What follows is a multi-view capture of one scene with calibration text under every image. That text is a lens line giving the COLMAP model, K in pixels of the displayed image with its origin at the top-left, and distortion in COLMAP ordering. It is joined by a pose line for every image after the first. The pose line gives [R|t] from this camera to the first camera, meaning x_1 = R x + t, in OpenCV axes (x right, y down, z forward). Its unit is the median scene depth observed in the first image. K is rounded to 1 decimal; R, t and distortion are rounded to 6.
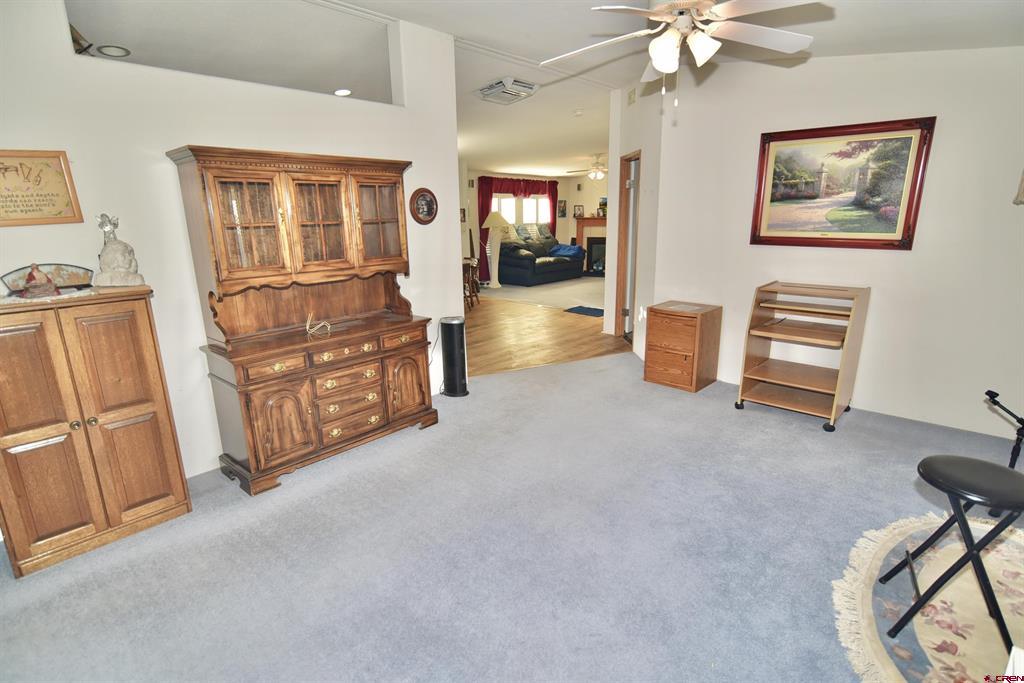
lens RADIAL K [[516.1, 0, 513.7], [0, 516.1, 341.9], [0, 0, 1]] dist [-0.001676, -0.000754]
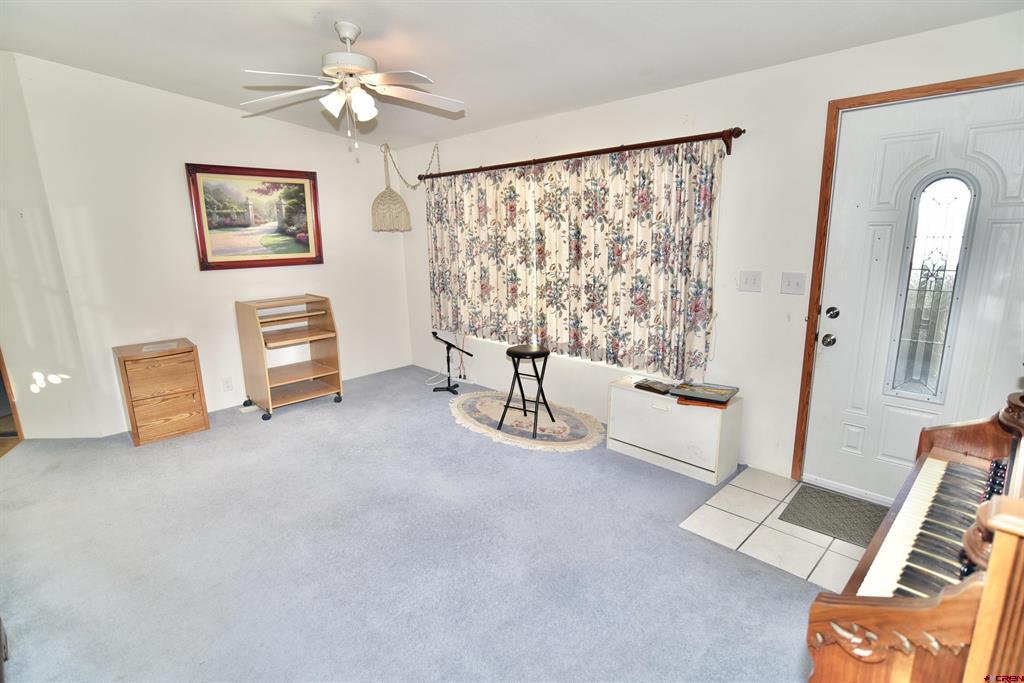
lens RADIAL K [[516.1, 0, 509.9], [0, 516.1, 340.8], [0, 0, 1]] dist [-0.001676, -0.000754]
pose [[0.057181, -0.199409, 0.978247, -0.577525], [0.263605, 0.948093, 0.177854, -0.087785], [-0.962934, 0.247701, 0.106778, 0.379290]]
